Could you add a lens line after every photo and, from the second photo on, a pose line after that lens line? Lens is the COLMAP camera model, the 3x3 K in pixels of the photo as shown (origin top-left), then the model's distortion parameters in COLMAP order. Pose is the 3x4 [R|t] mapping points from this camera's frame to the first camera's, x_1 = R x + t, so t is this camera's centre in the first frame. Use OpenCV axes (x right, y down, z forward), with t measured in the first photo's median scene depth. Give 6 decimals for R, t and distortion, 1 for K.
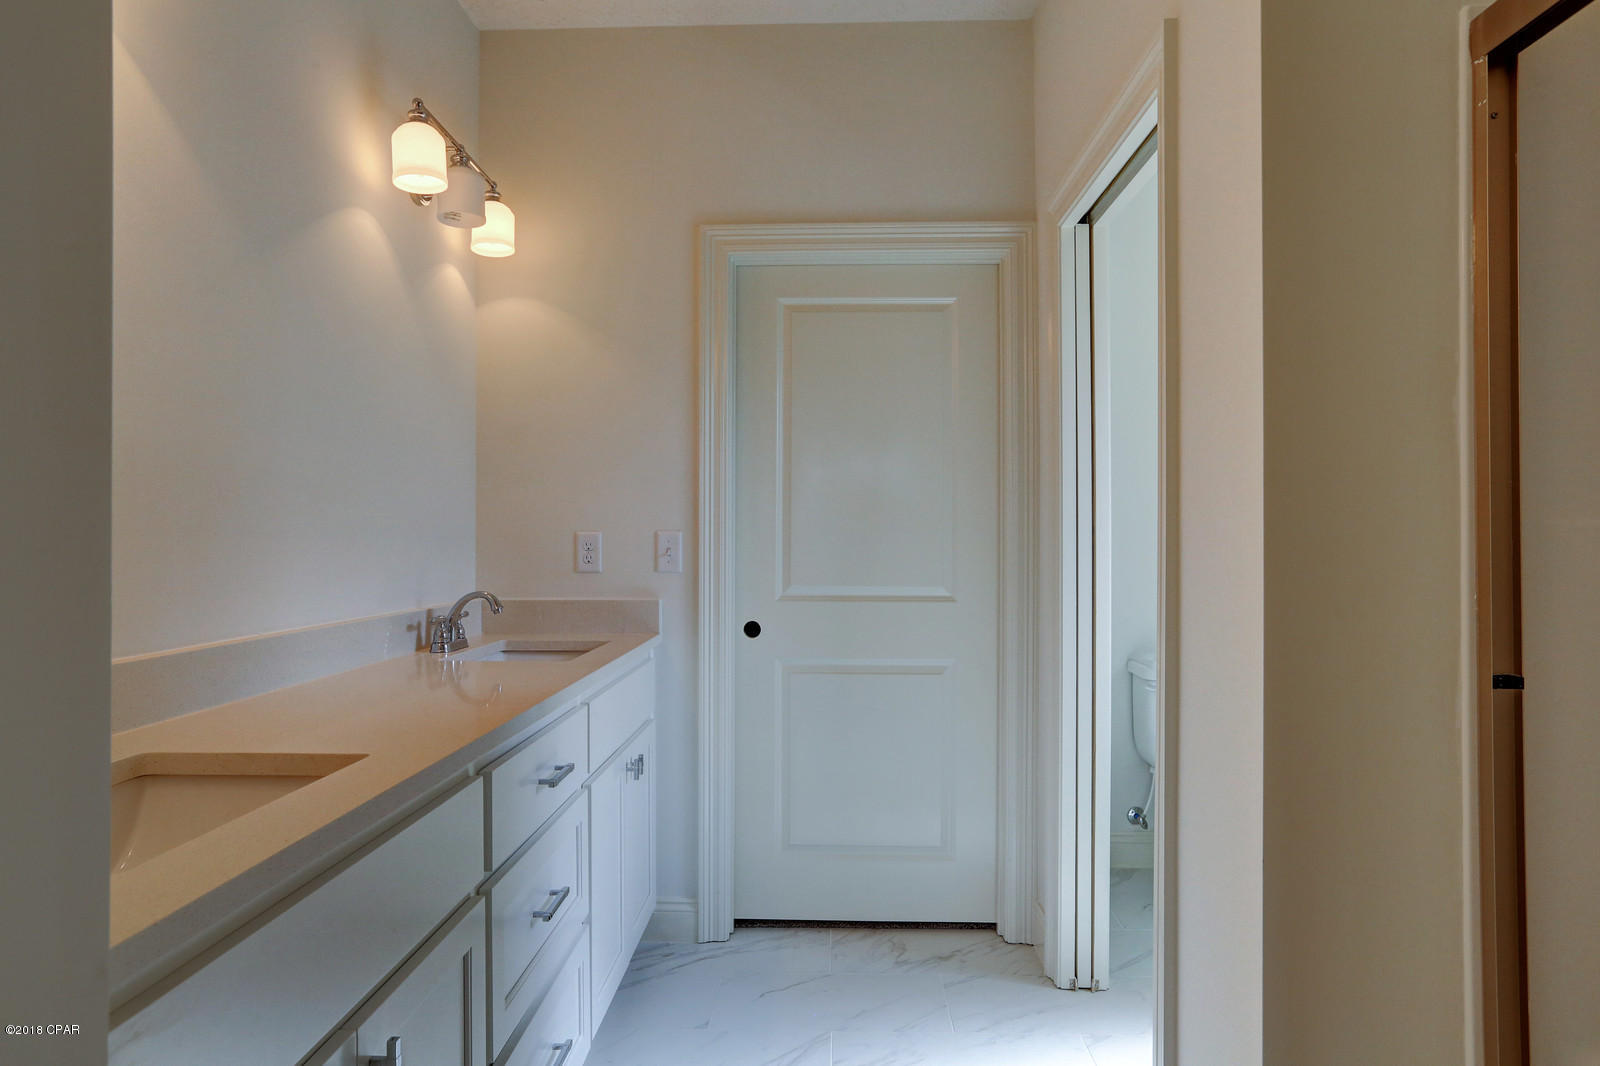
lens RADIAL K [[925.9, 0, 802.2], [0, 925.9, 525.1], [0, 0, 1]] dist [-0.022506, 0.021937]
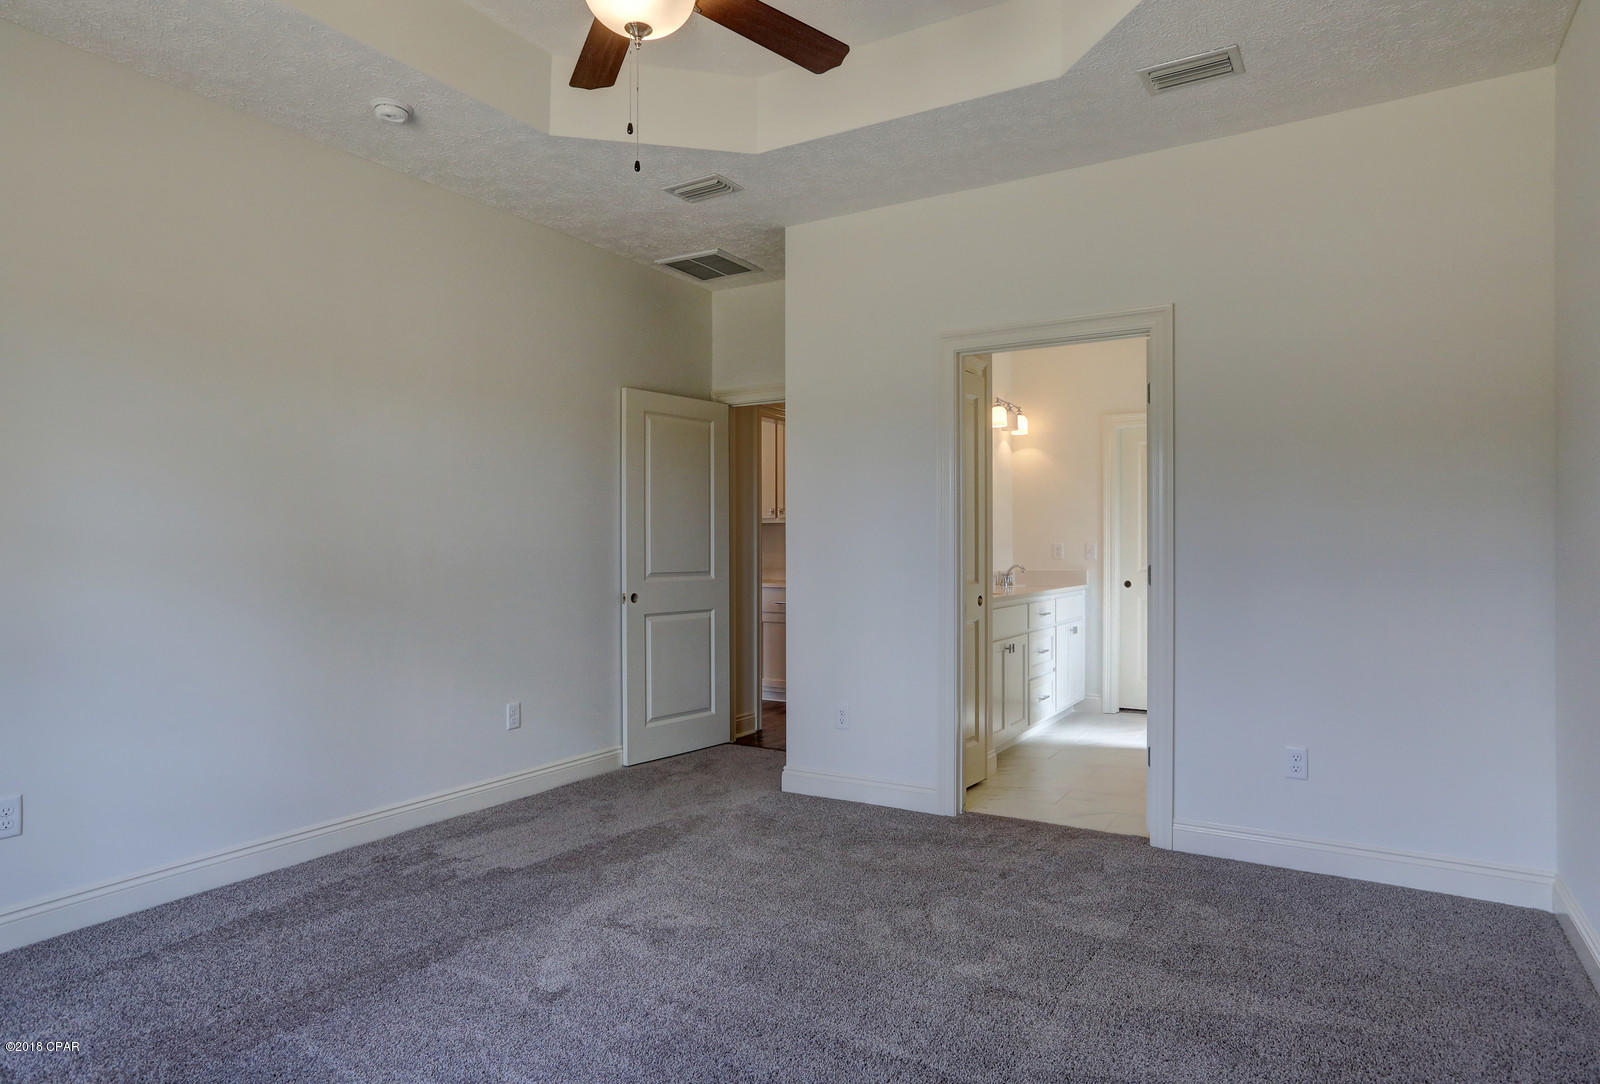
lens RADIAL K [[925.9, 0, 797.8], [0, 925.9, 549.4], [0, 0, 1]] dist [-0.022506, 0.021937]
pose [[0.866687, -0.000725, -0.498851, 0.389206], [0.003072, 0.999988, 0.003883, 0.011215], [0.498842, -0.004898, 0.866679, -1.451429]]
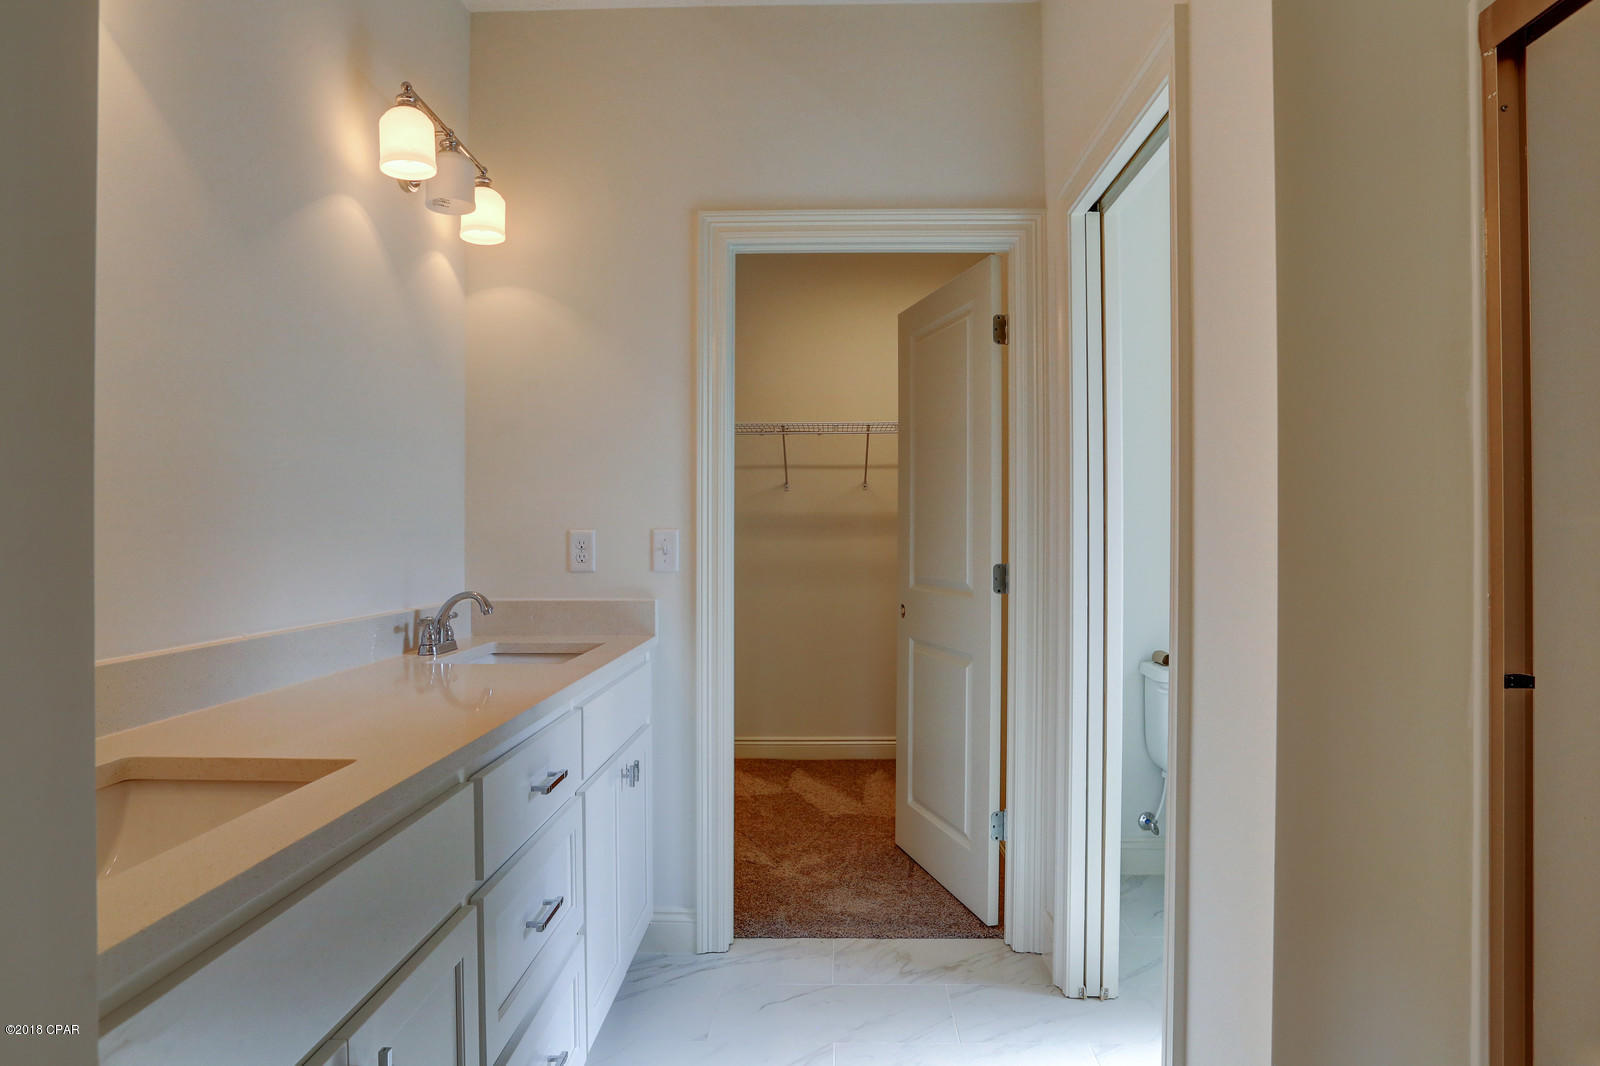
lens RADIAL K [[925.9, 0, 810.8], [0, 925.9, 532.9], [0, 0, 1]] dist [-0.022506, 0.021937]
pose [[0.999973, -0.000534, 0.007348, 0.000182], [0.000455, 0.999943, 0.010682, 0.000476], [-0.007353, -0.010679, 0.999916, 0.029929]]
